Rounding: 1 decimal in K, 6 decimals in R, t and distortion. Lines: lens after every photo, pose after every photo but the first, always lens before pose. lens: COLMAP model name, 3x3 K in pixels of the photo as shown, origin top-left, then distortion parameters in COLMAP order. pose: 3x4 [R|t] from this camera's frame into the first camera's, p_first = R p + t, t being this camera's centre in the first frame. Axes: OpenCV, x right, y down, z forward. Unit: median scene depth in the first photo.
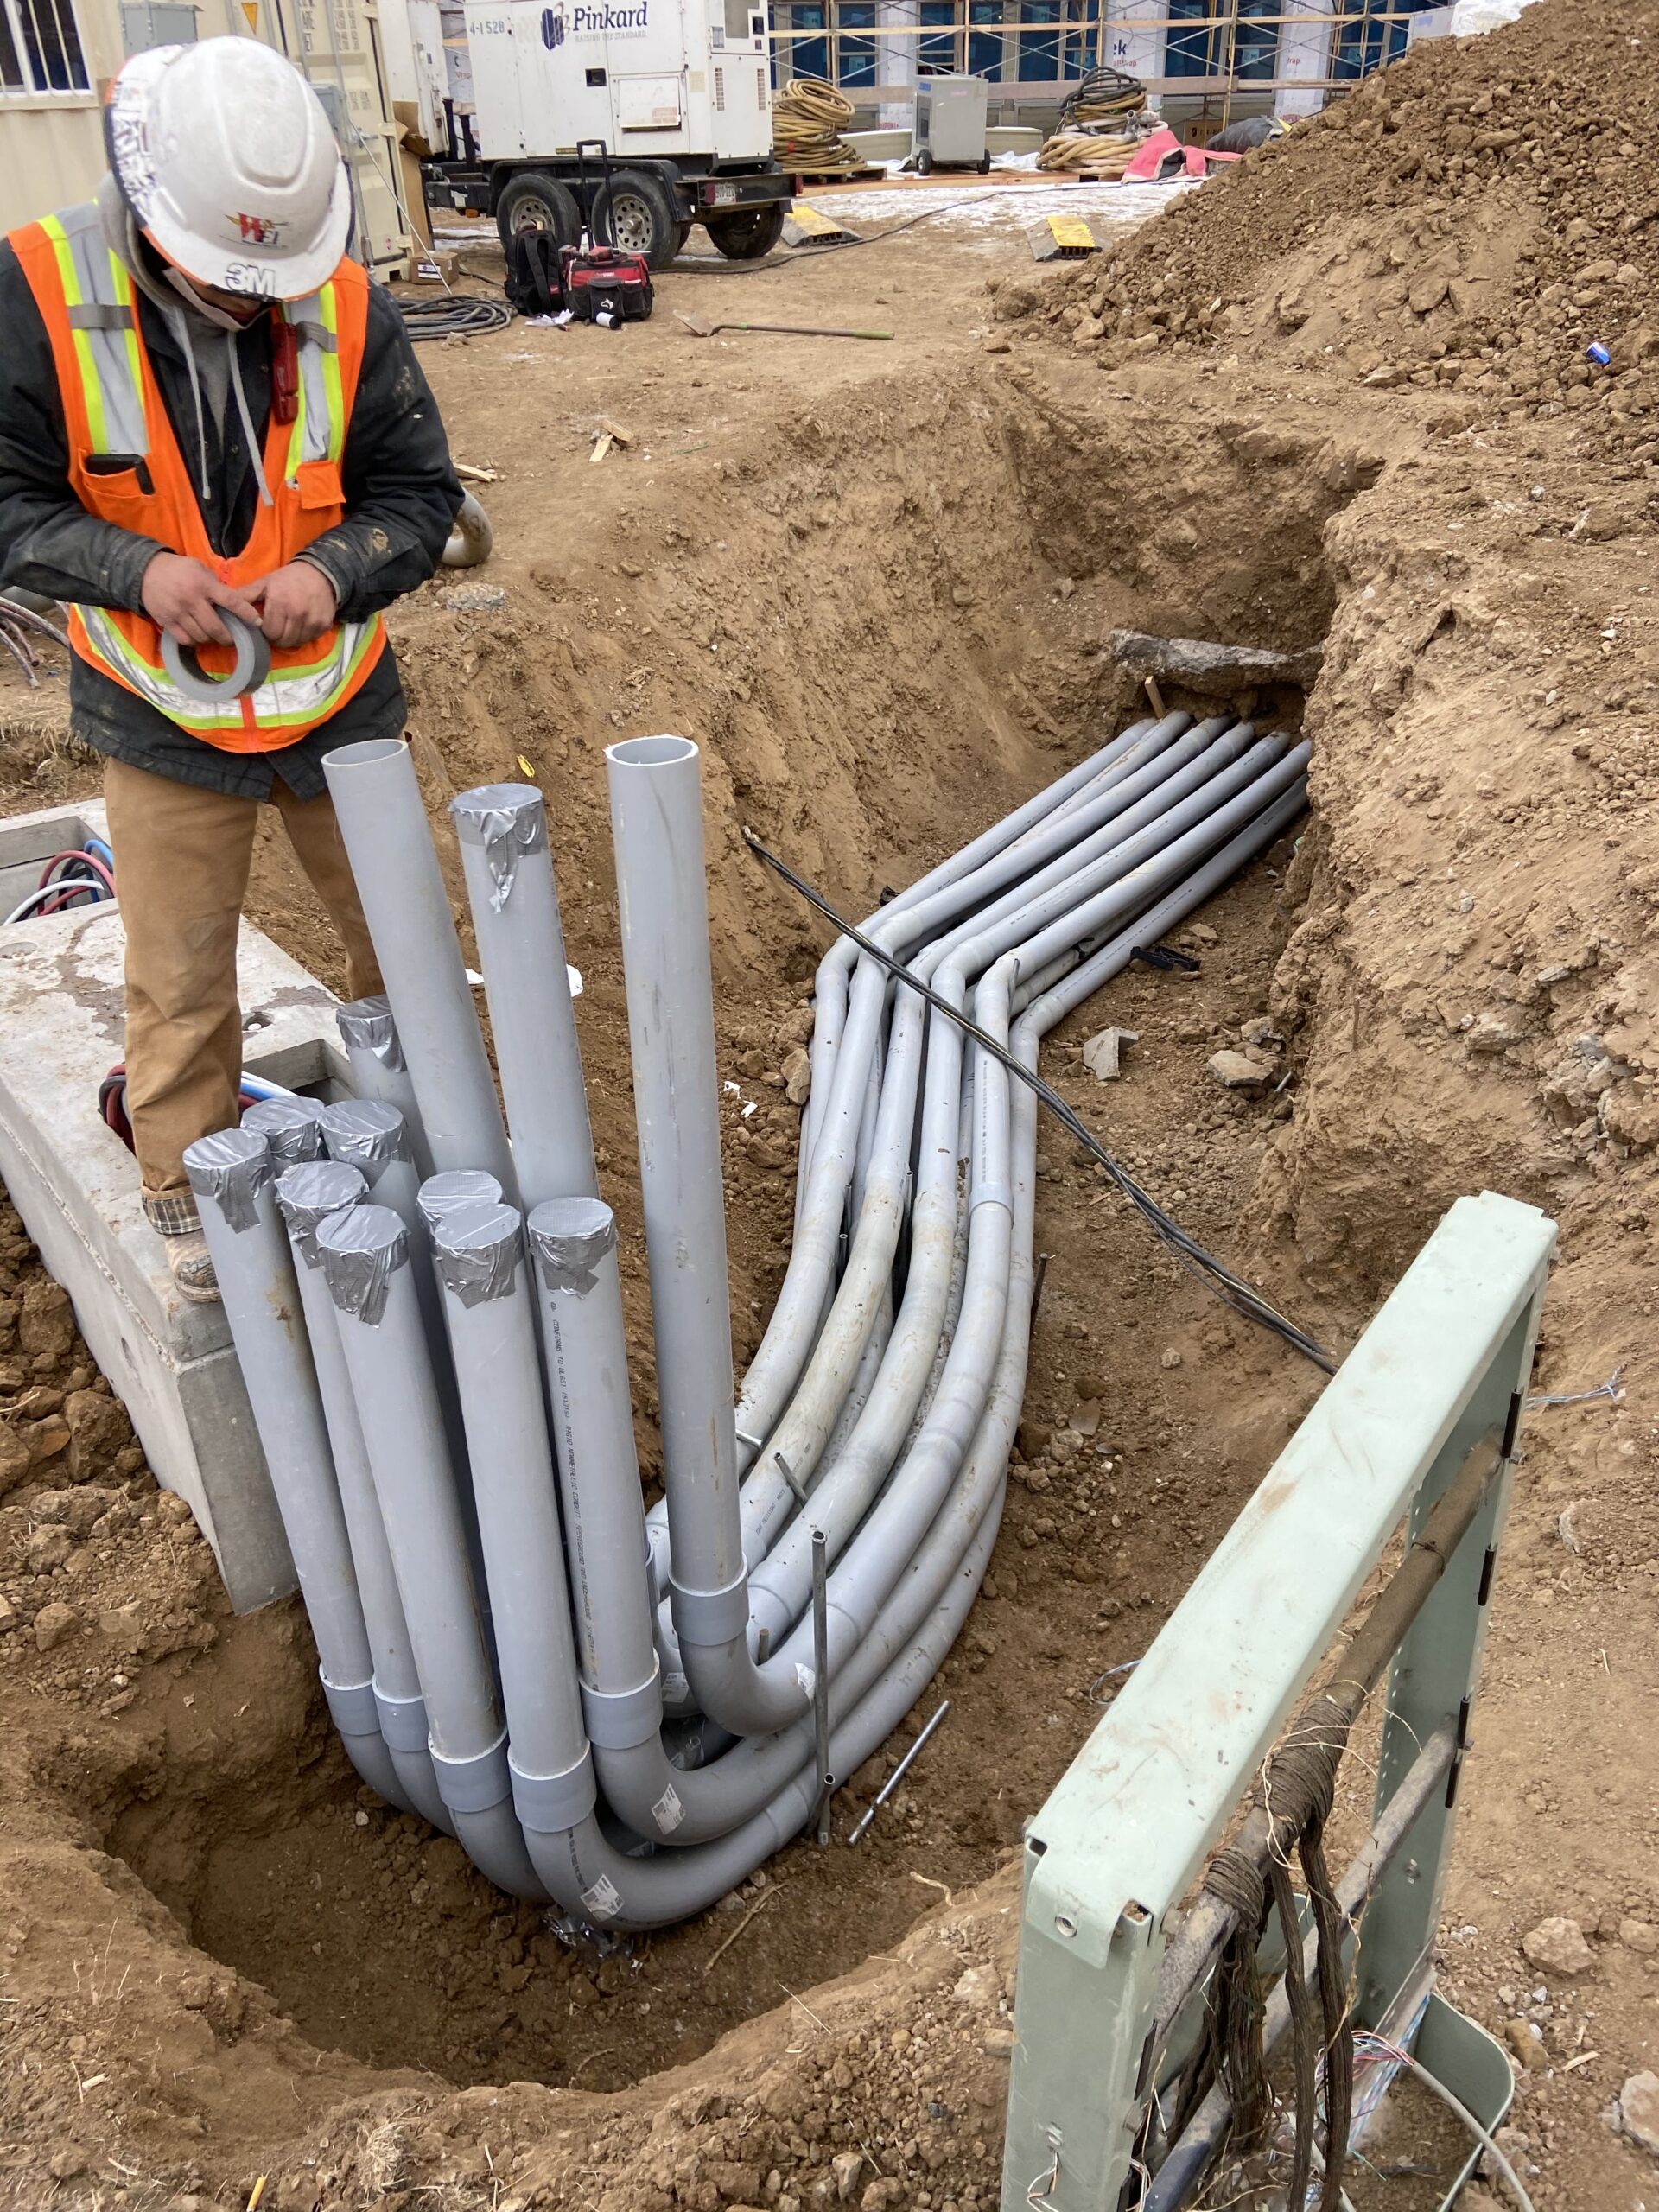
lens RADIAL K [[1664.7, 0, 794.8], [0, 1664.7, 1117.5], [0, 0, 1]] dist [0.062689, -0.081572]
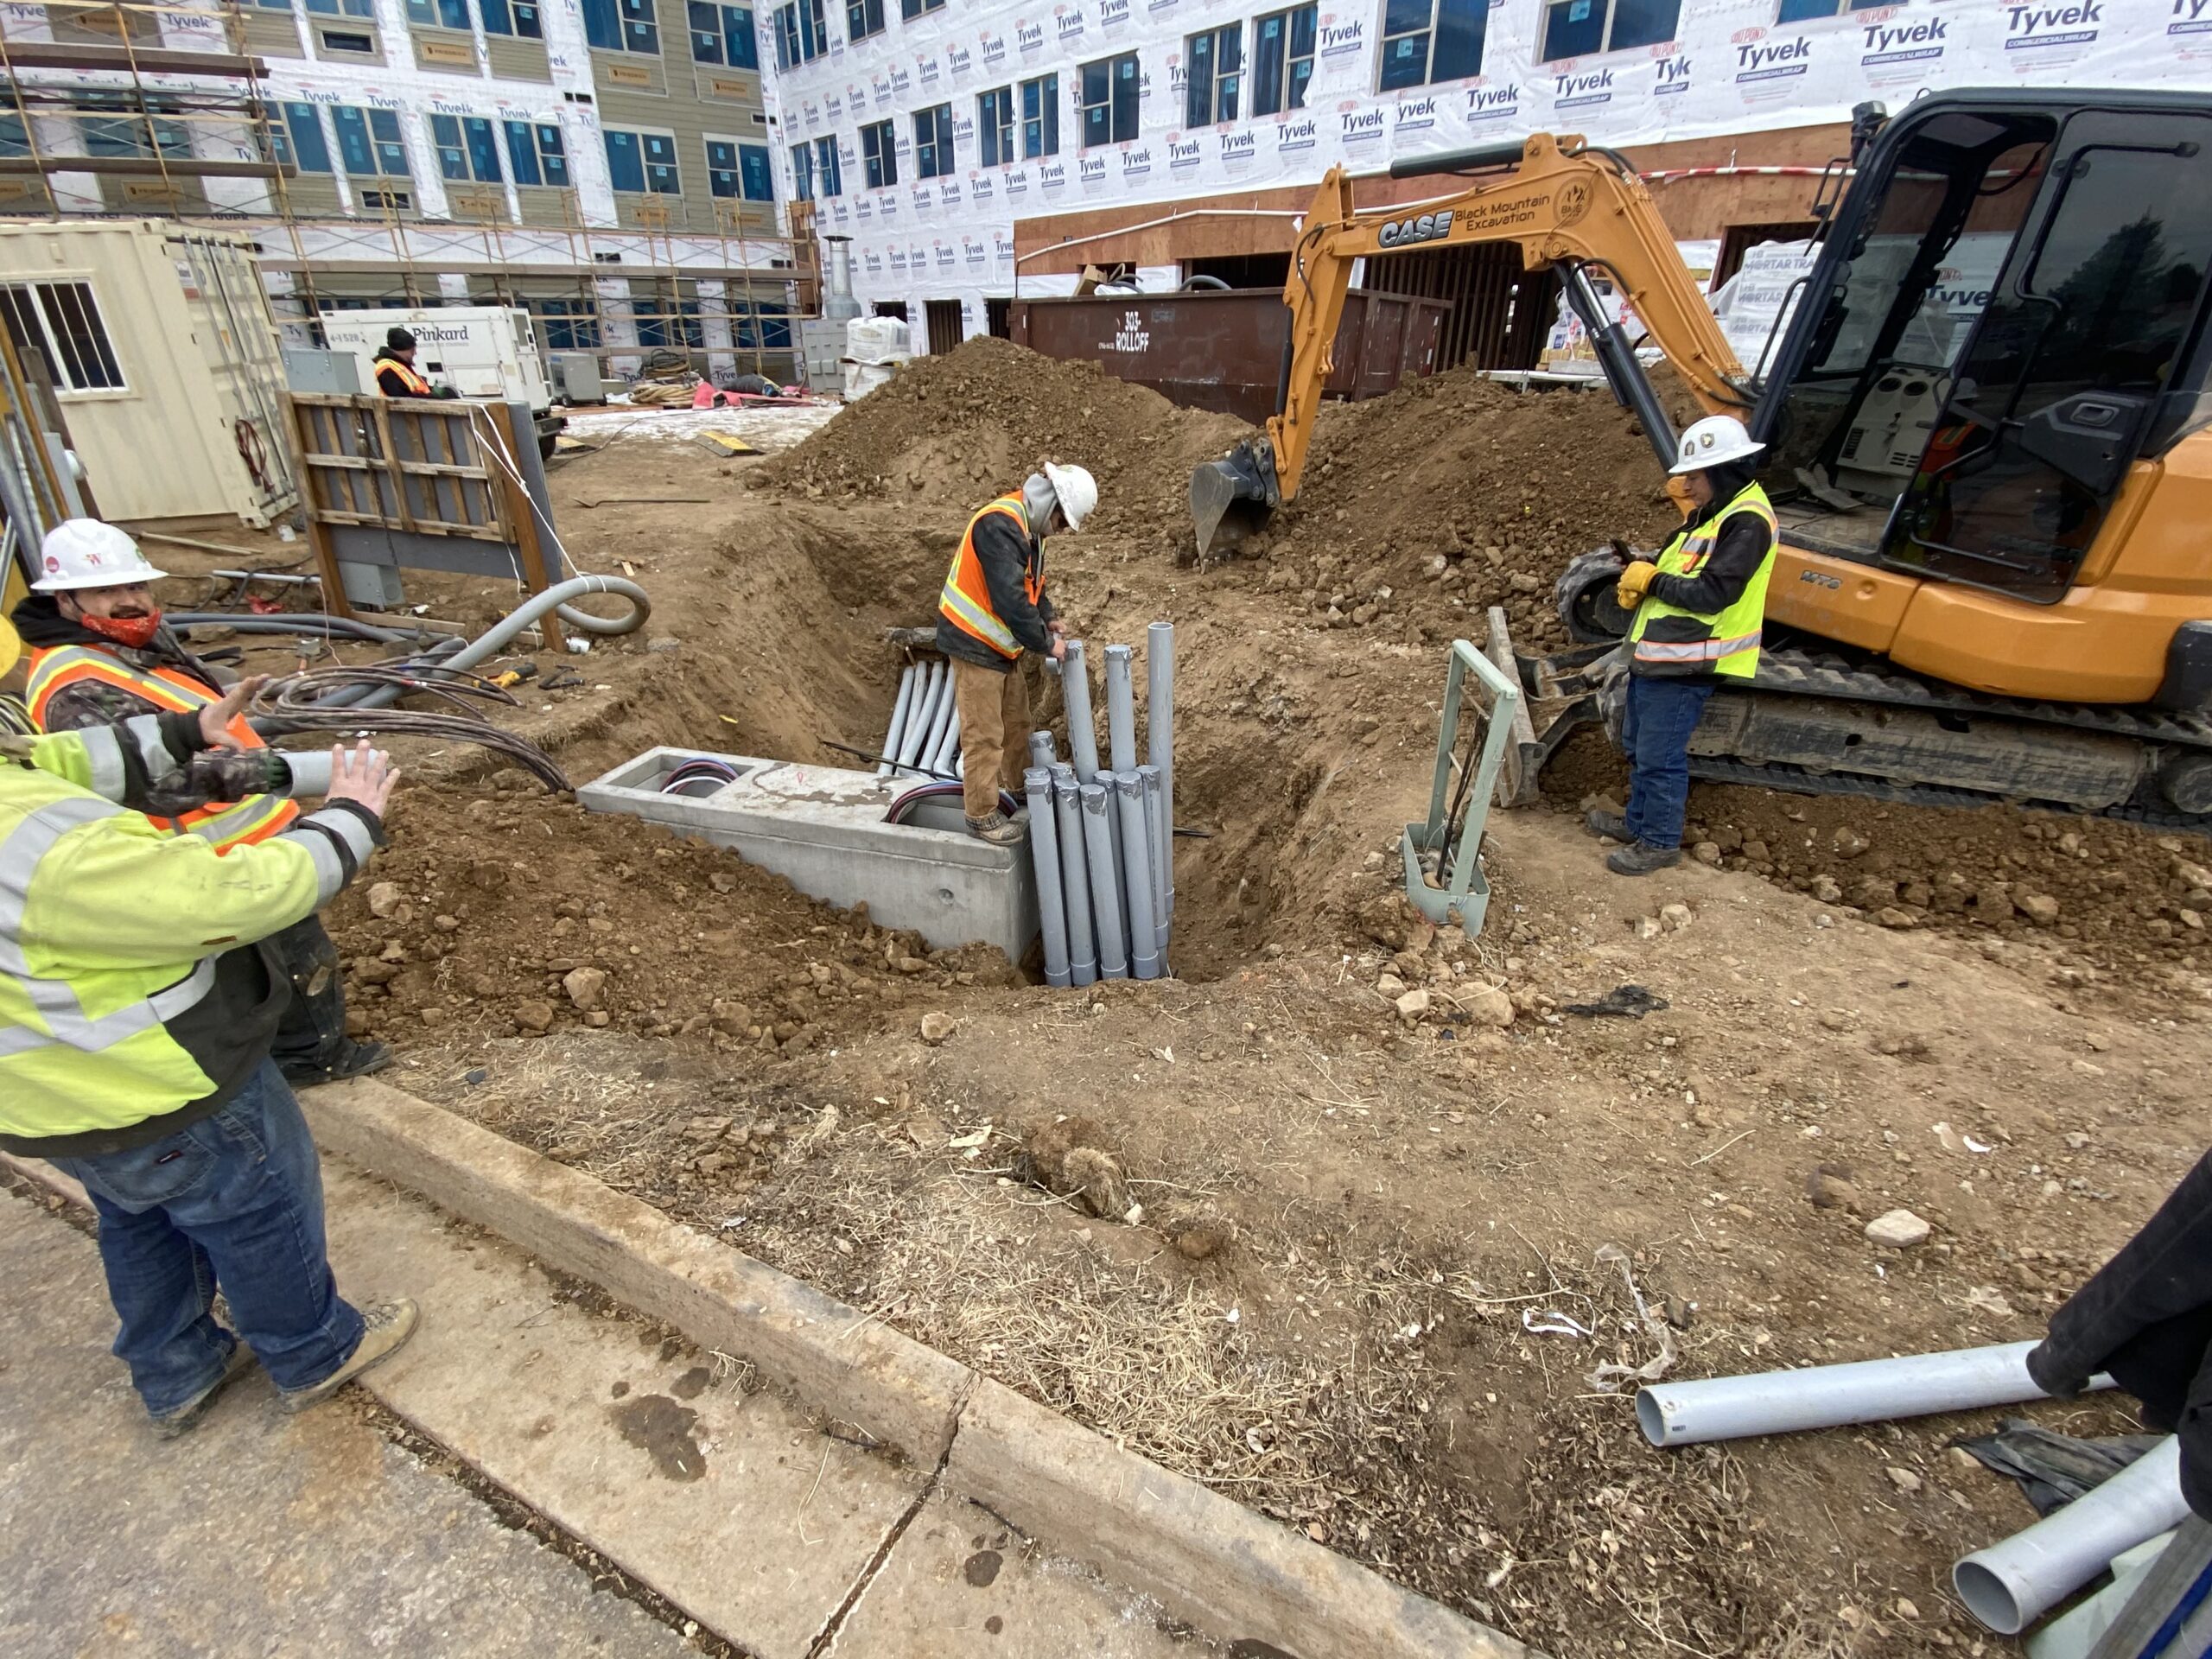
lens RADIAL K [[1016.6, 0, 1106.3], [0, 1016.6, 875.1], [0, 0, 1]] dist [-0.007398, -0.010101]
pose [[0.792903, -0.265915, 0.548265, -0.384405], [0.297746, 0.954104, 0.032151, 0.049673], [-0.531651, 0.137751, 0.835687, -0.179989]]
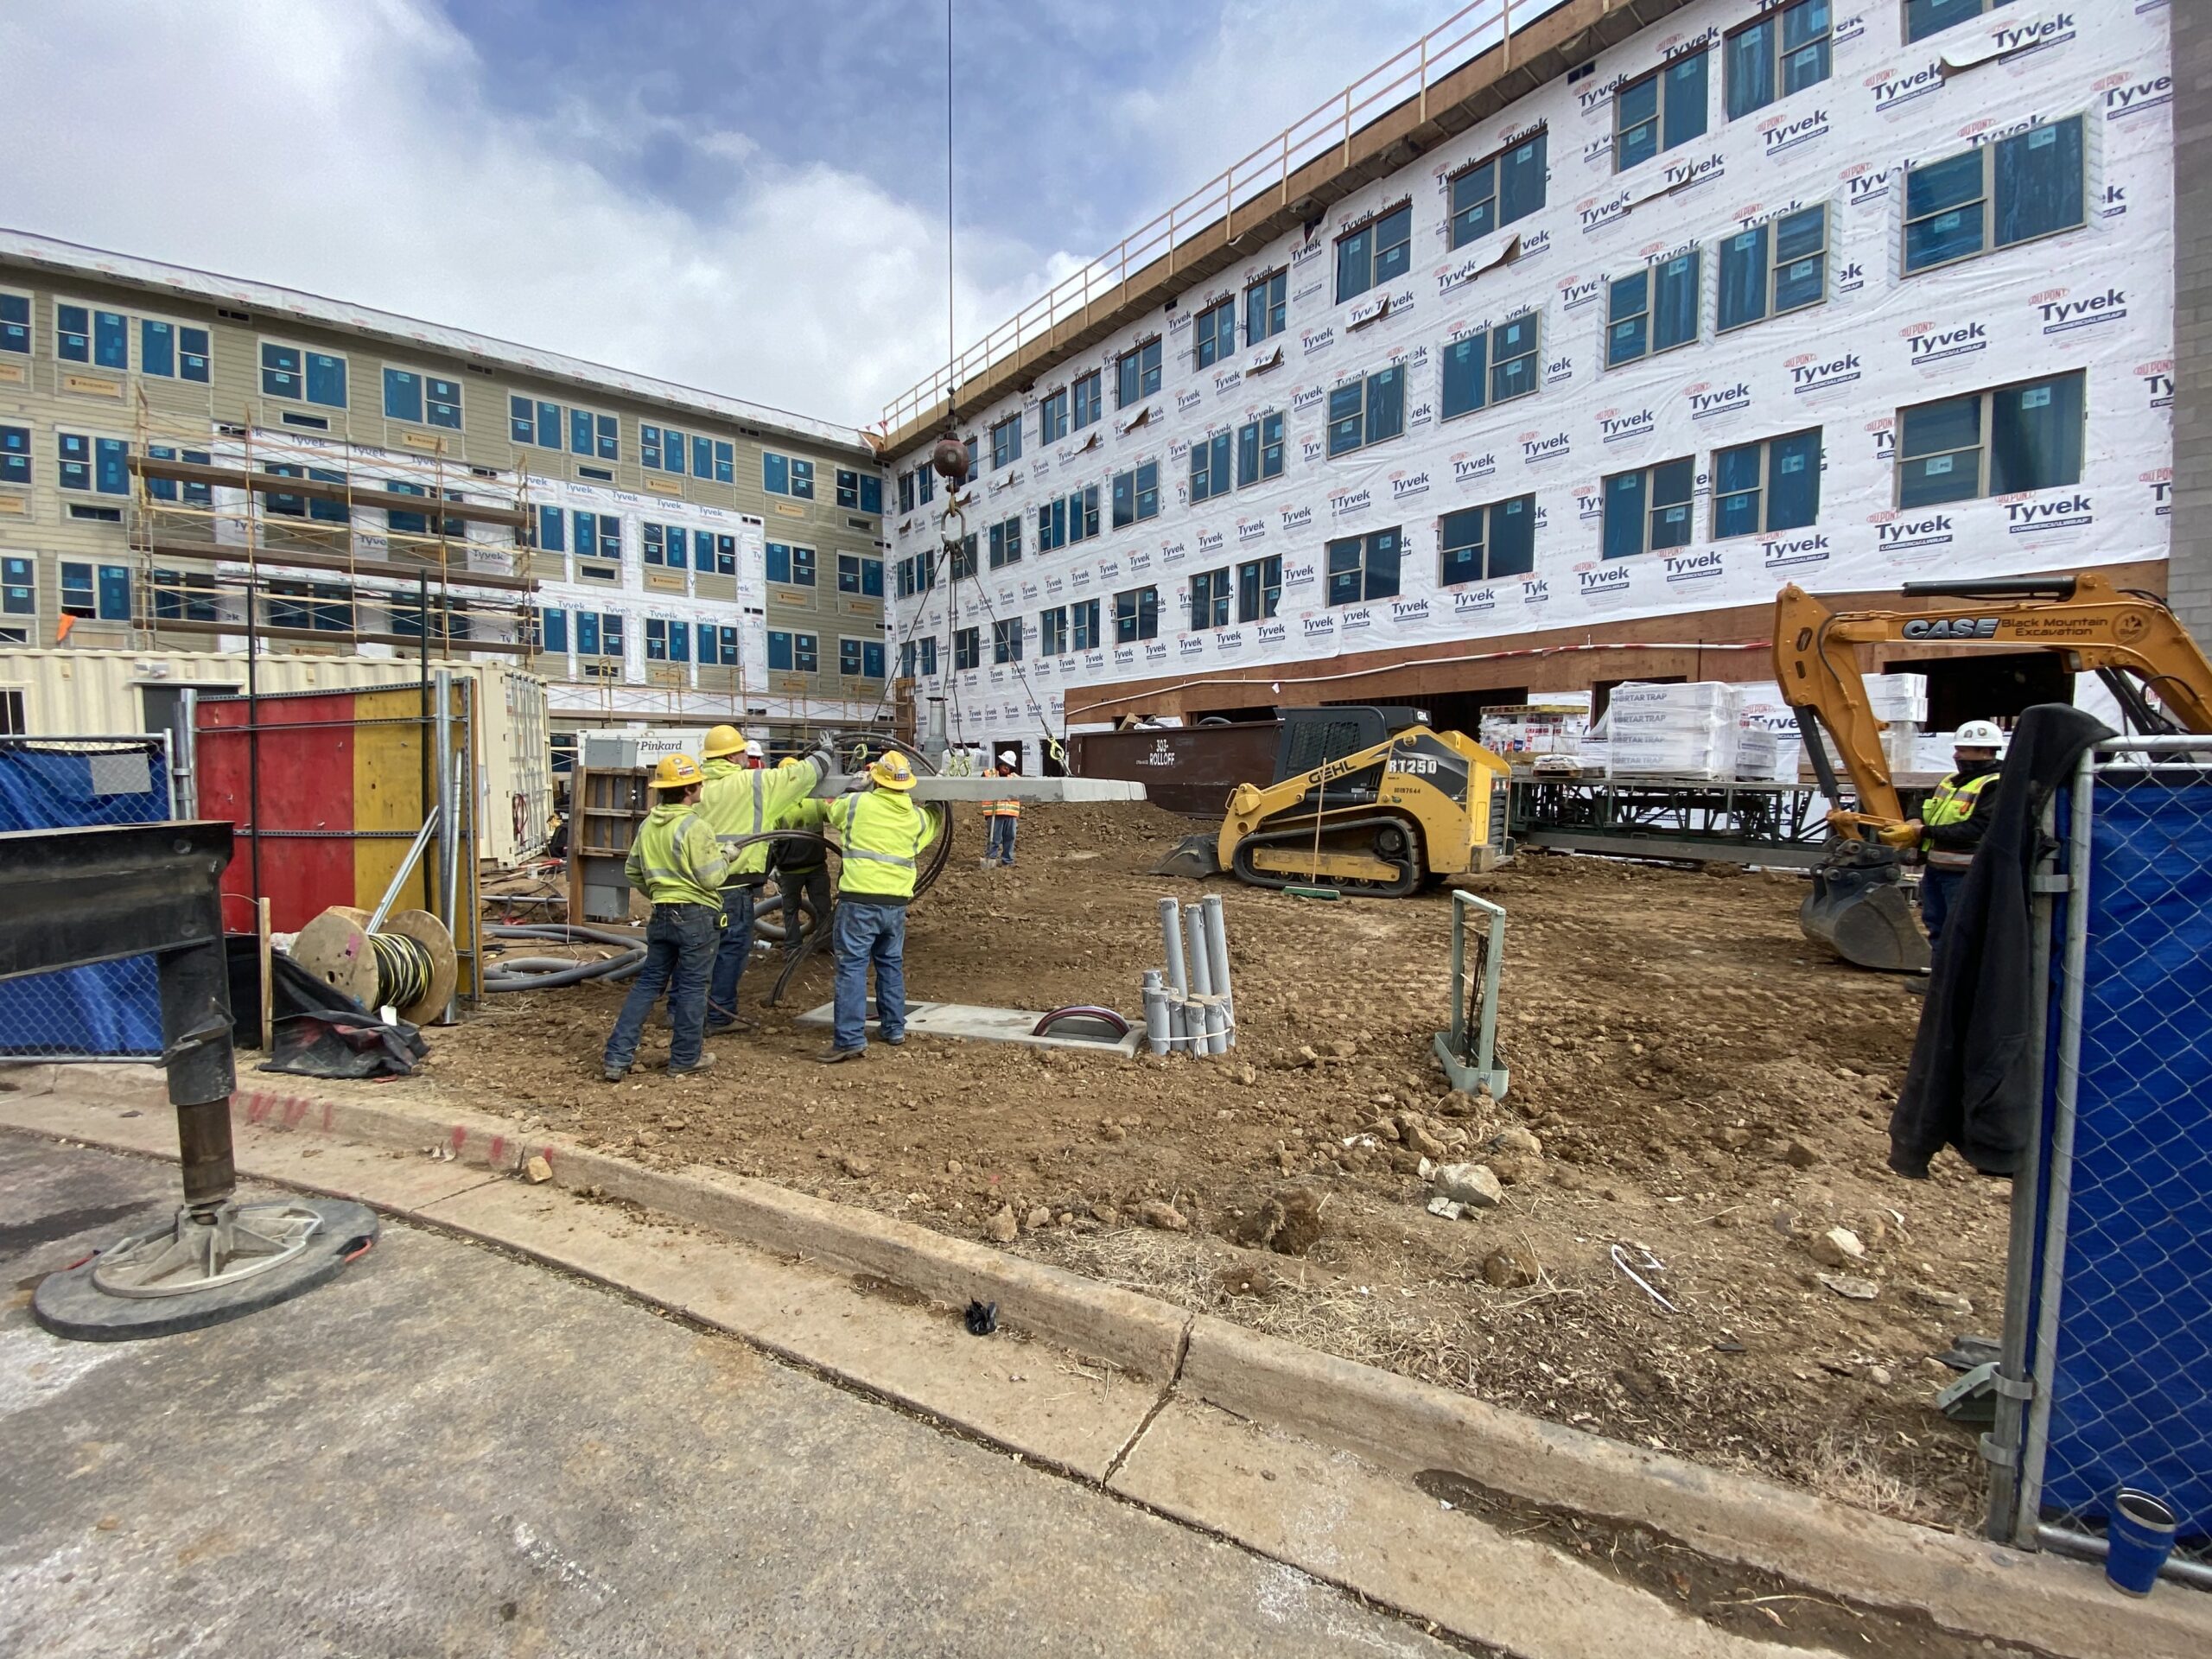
lens RADIAL K [[899.0, 0, 1106.0], [0, 899.0, 875.7], [0, 0, 1]] dist [-0.001153, -0.012682]
pose [[0.794479, -0.038973, 0.606040, -0.523448], [0.294201, 0.897717, -0.327948, 0.130731], [-0.531271, 0.438845, 0.724683, -0.200723]]
